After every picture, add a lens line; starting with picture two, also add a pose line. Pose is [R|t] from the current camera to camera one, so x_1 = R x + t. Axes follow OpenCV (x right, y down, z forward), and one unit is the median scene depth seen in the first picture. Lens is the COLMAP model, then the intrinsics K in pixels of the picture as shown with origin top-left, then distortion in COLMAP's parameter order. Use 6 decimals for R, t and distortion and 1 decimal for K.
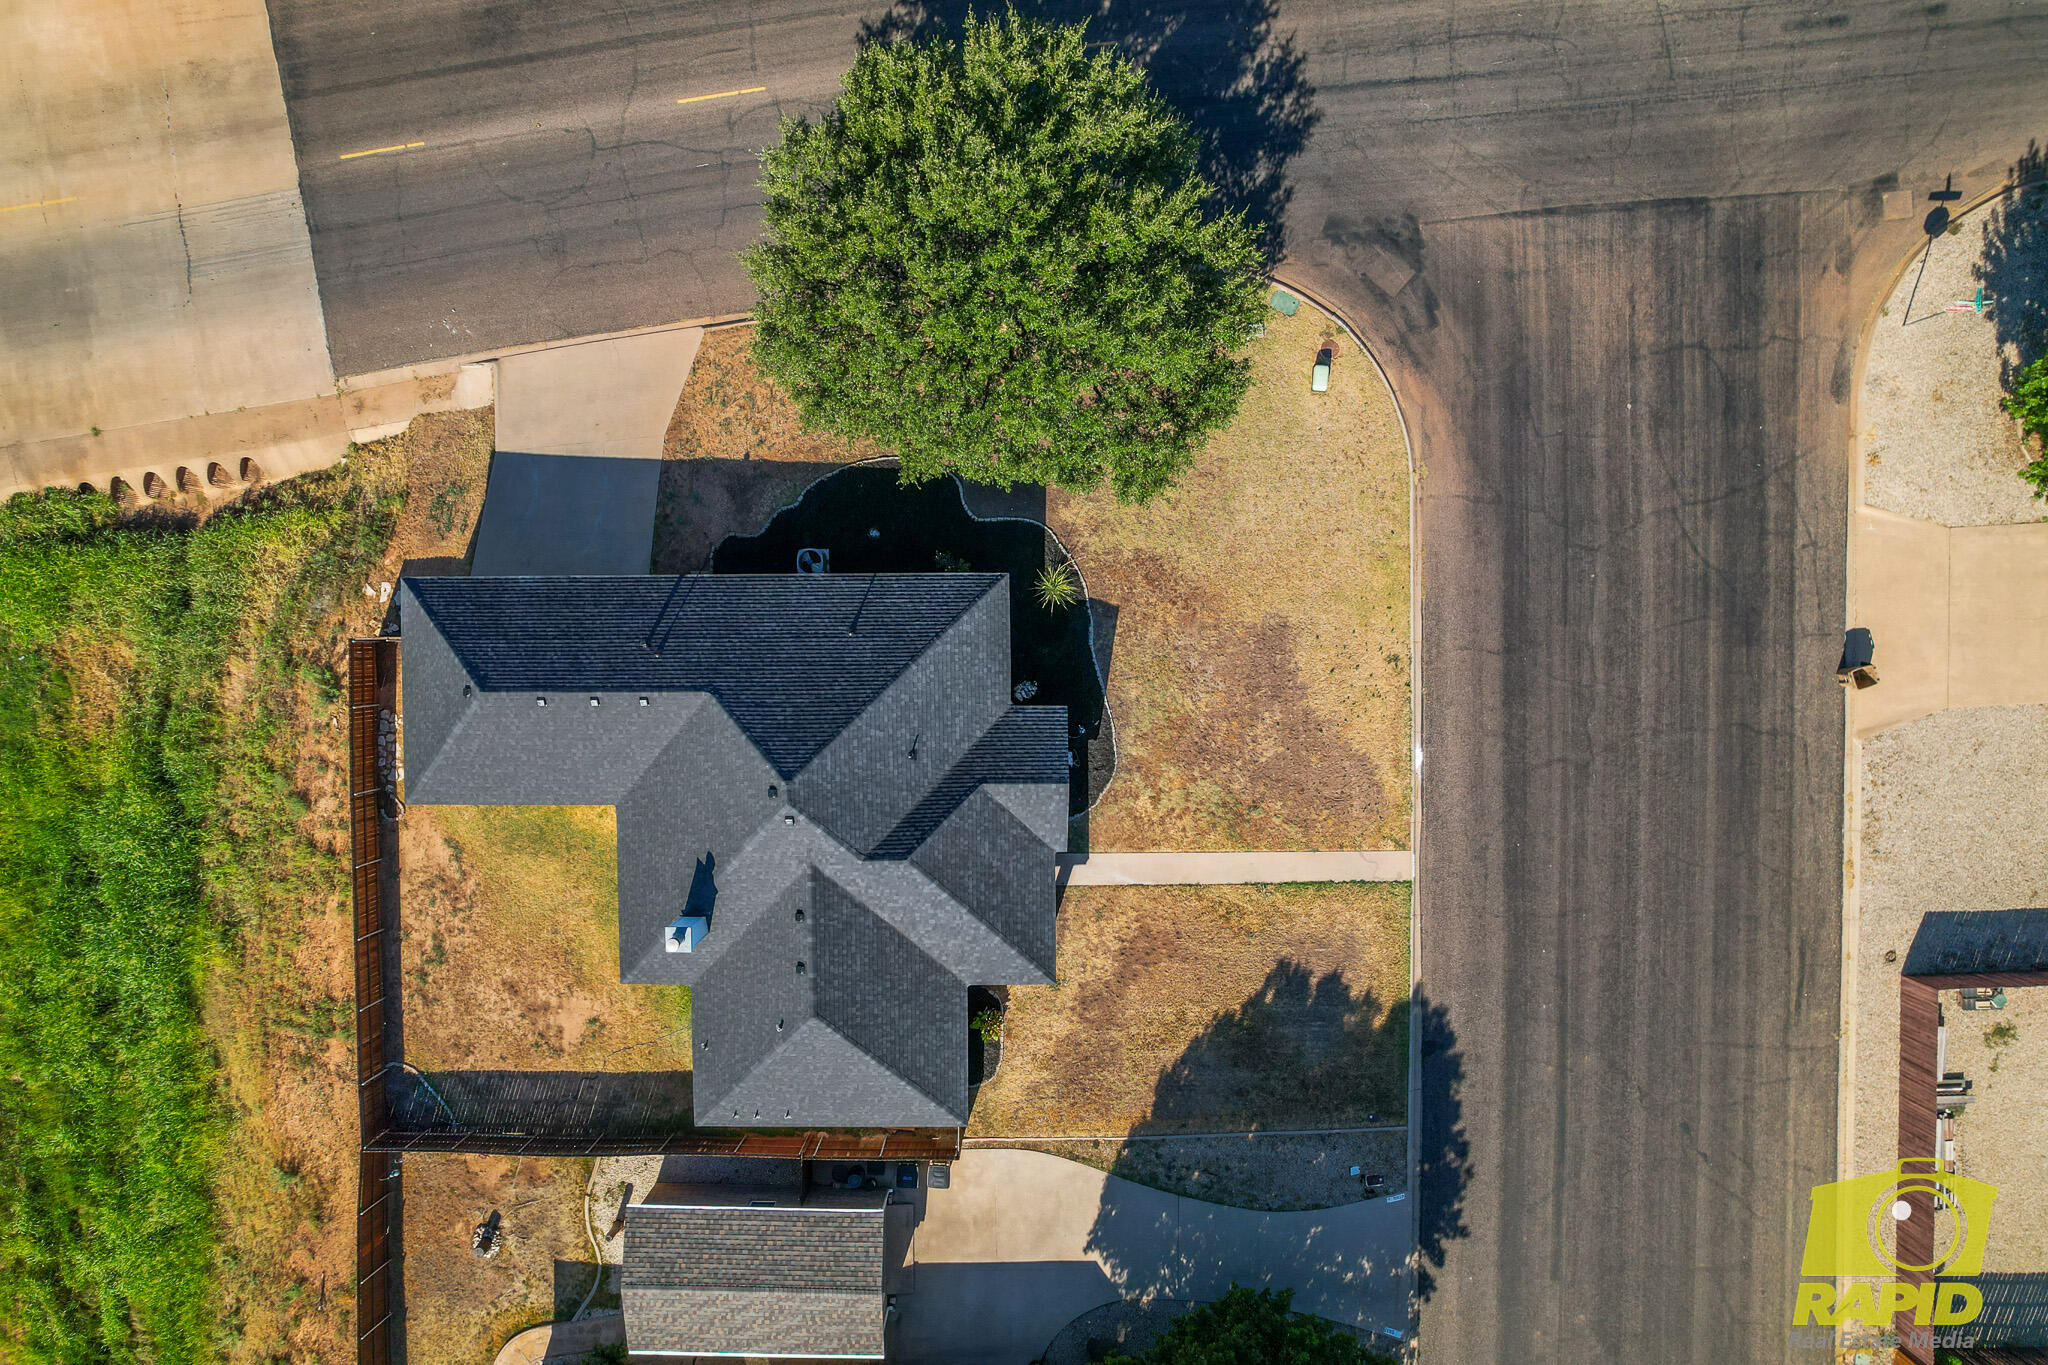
lens RADIAL K [[1301.0, 0, 1032.4], [0, 1301.0, 695.9], [0, 0, 1]] dist [-0.075730, 0.069927]
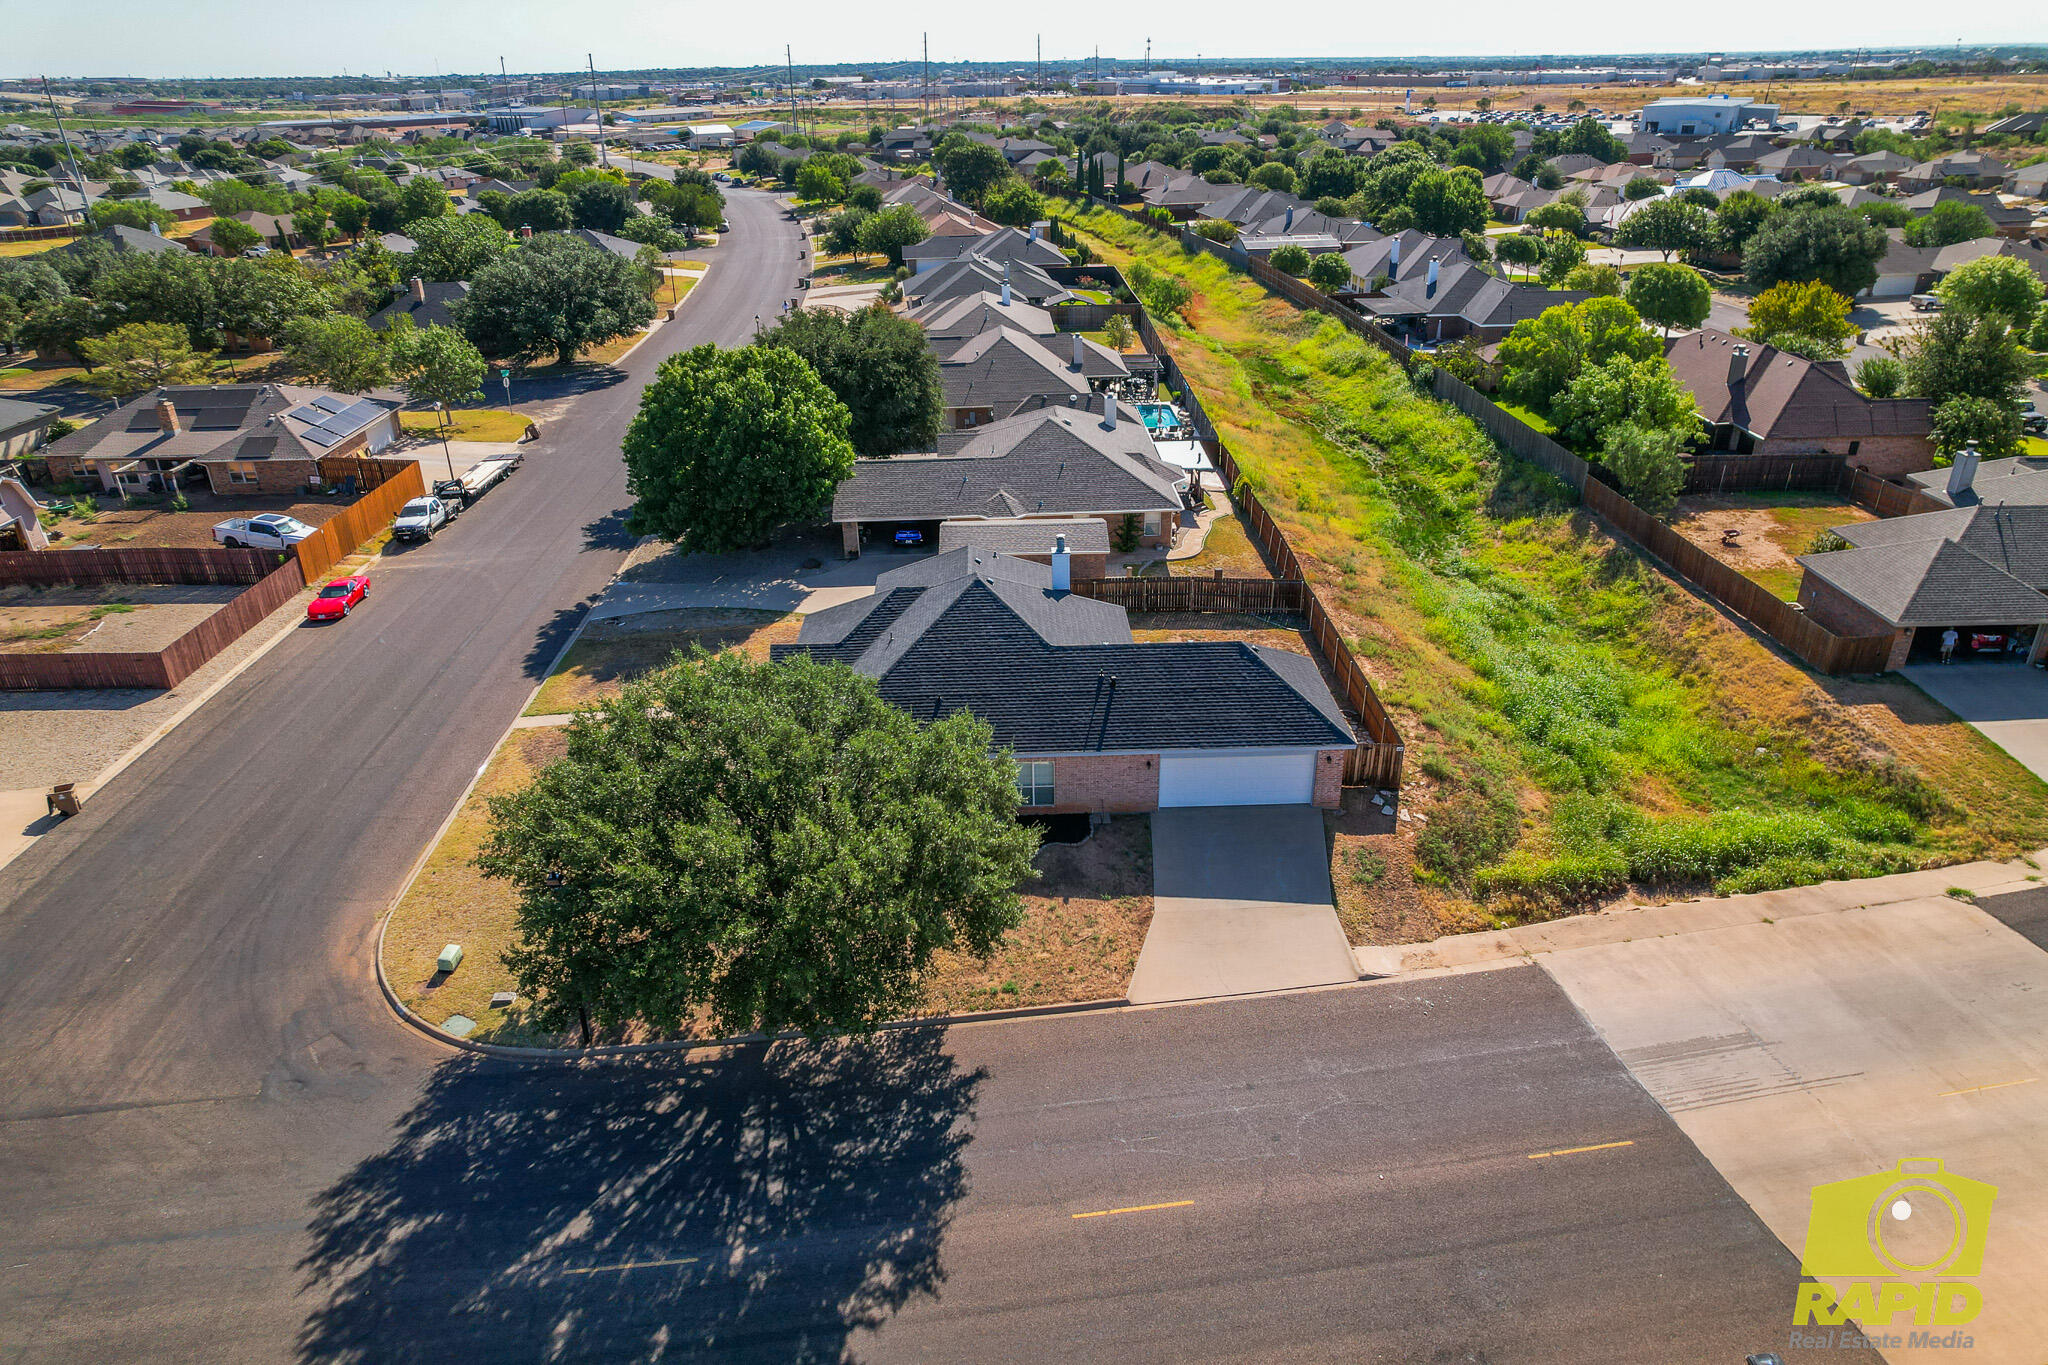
lens RADIAL K [[1301.0, 0, 1032.4], [0, 1301.0, 695.9], [0, 0, 1]] dist [-0.075730, 0.069927]
pose [[-0.999299, 0.033476, -0.016753, -0.182947], [-0.030650, -0.474722, 0.879602, -0.964293], [0.021493, 0.879499, 0.475416, 0.399750]]
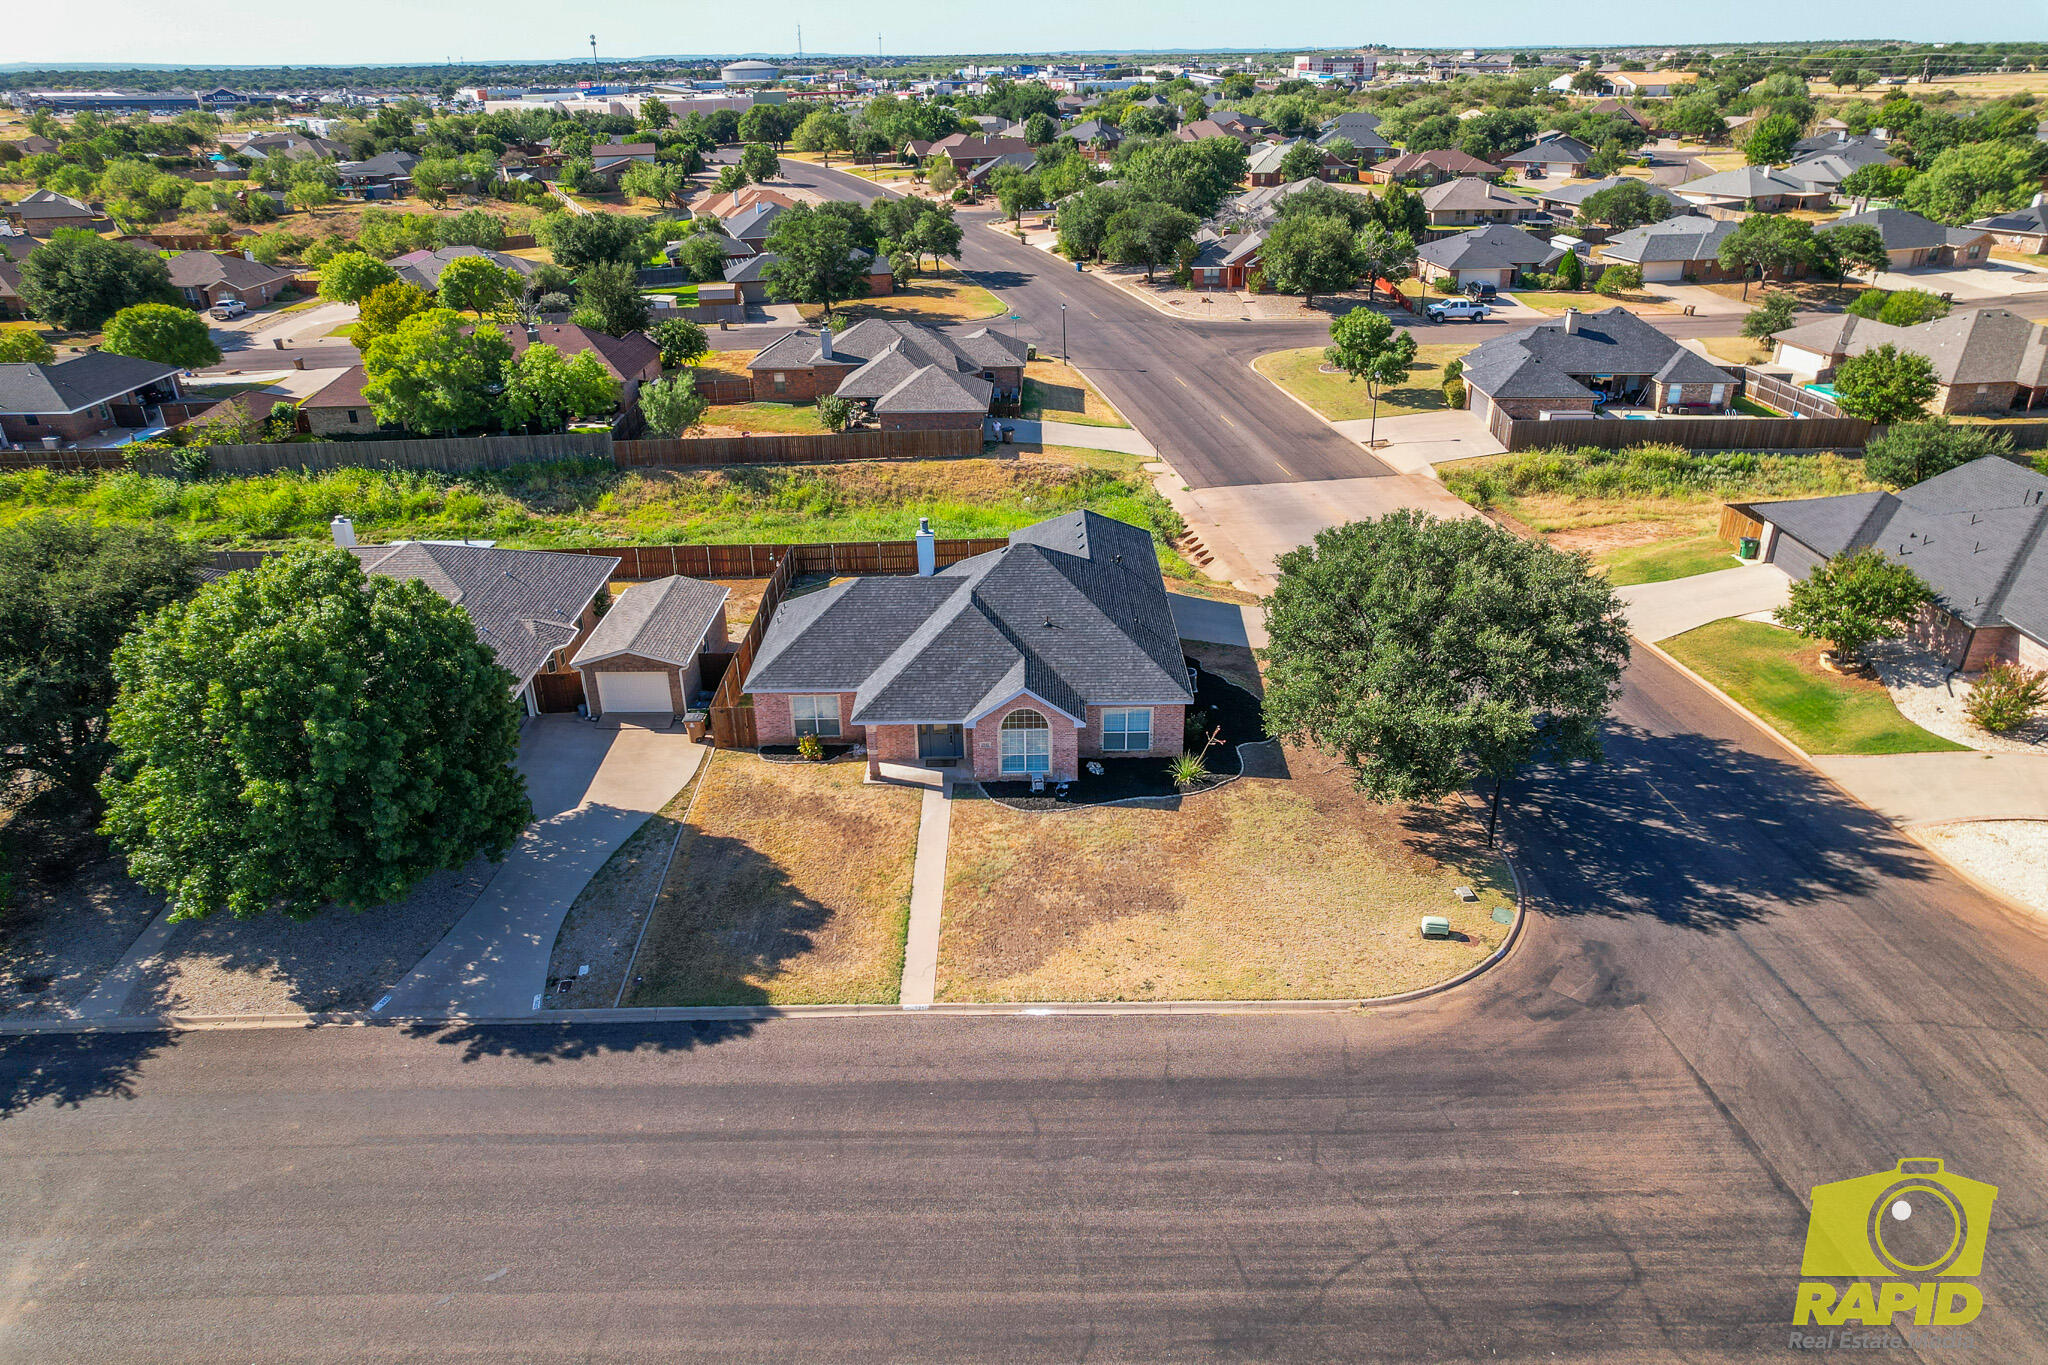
lens RADIAL K [[1289.5, 0, 1024.2], [0, 1289.5, 704.6], [0, 0, 1]] dist [-0.070346, 0.068849]
pose [[-0.003093, 0.460955, -0.887418, 0.979855], [-0.999770, -0.020277, -0.007048, 0.068286], [-0.021243, 0.887192, 0.460912, 0.414652]]
